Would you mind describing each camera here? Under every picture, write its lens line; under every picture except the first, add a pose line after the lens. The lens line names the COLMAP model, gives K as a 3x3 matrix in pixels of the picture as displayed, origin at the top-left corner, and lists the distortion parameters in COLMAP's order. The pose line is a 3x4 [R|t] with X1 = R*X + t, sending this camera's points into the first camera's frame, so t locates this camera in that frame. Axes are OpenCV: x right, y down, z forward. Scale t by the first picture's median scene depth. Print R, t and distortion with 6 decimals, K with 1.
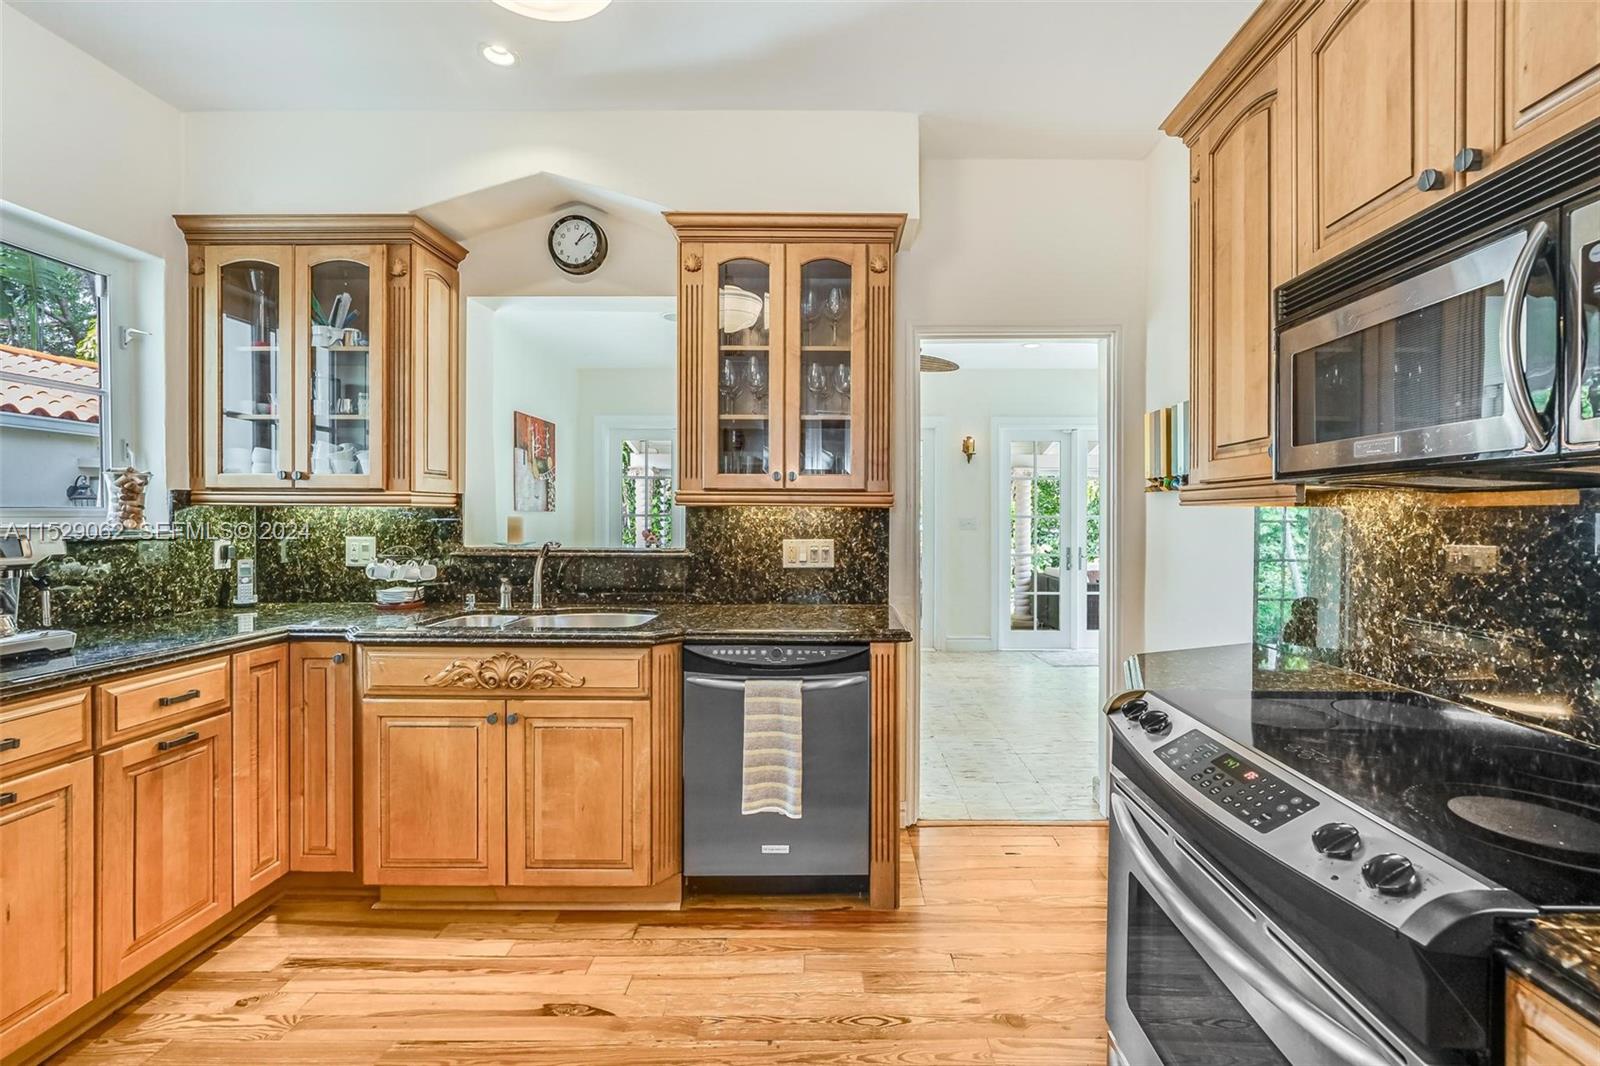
lens RADIAL K [[694.4, 0, 804.7], [0, 694.4, 526.8], [0, 0, 1]] dist [-0.009973, 0.000977]
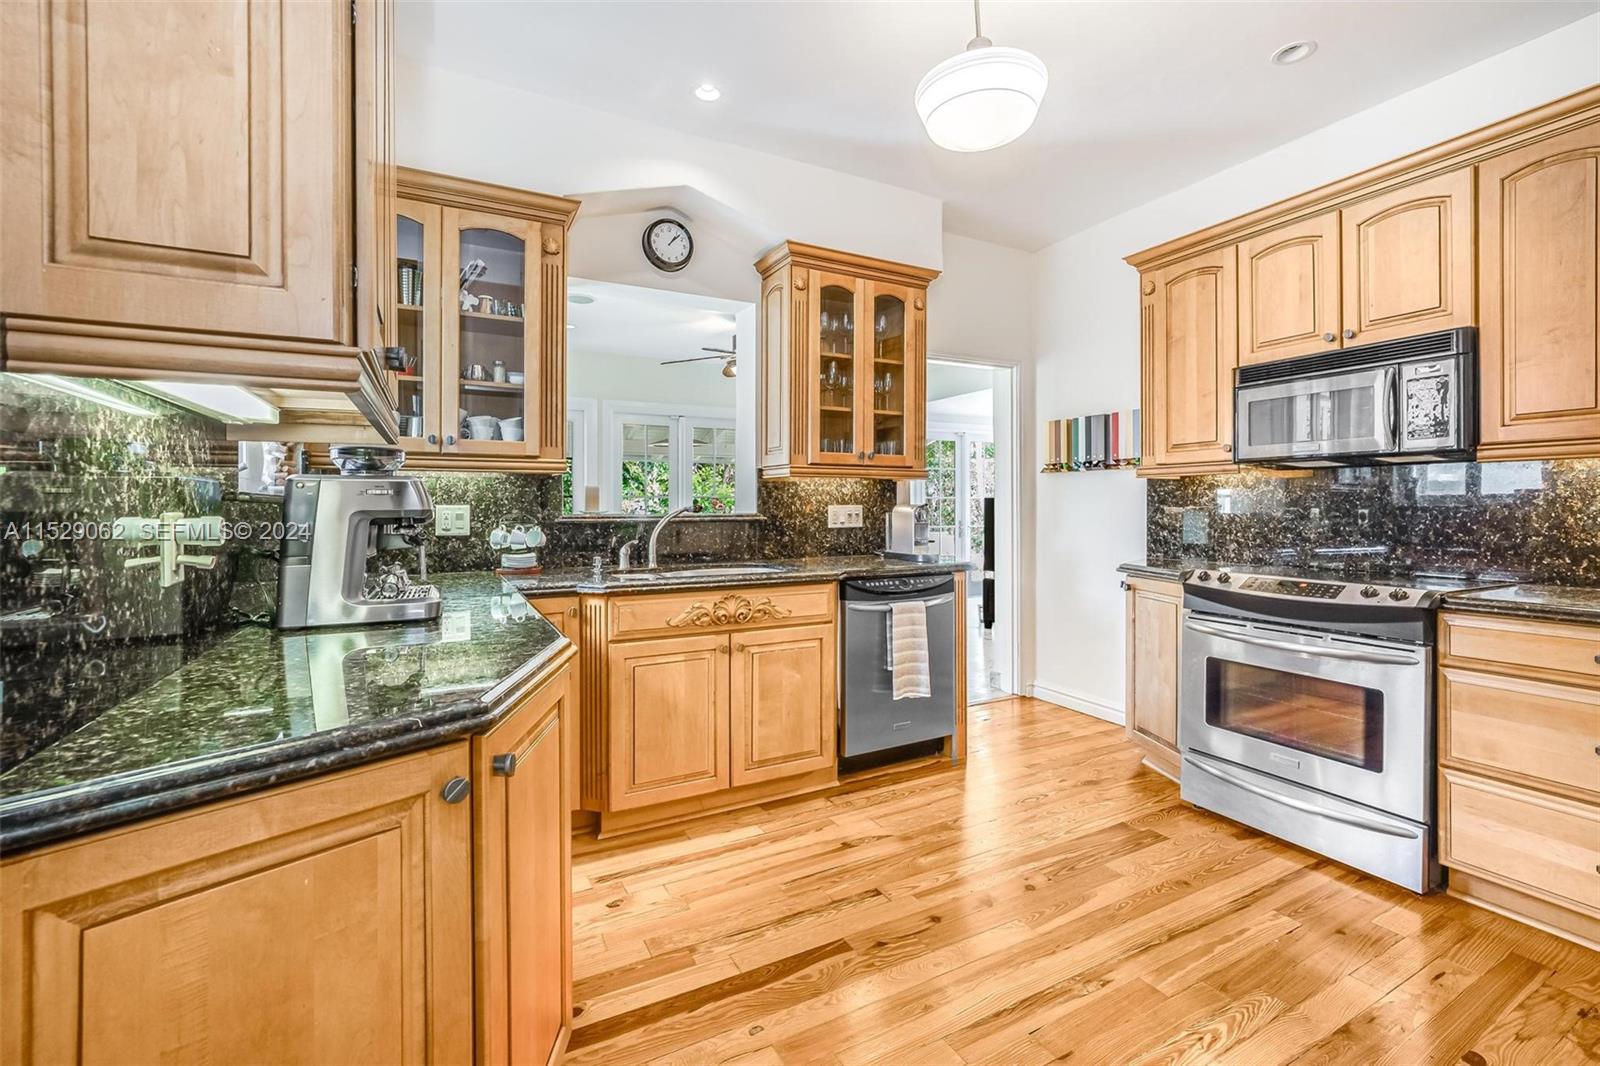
lens RADIAL K [[694.4, 0, 794.8], [0, 694.4, 517.9], [0, 0, 1]] dist [-0.009973, 0.000977]
pose [[0.883185, -0.013153, 0.468841, -0.853602], [0.012105, 0.999913, 0.005249, 0.041813], [-0.468869, 0.001039, 0.883267, -0.114126]]
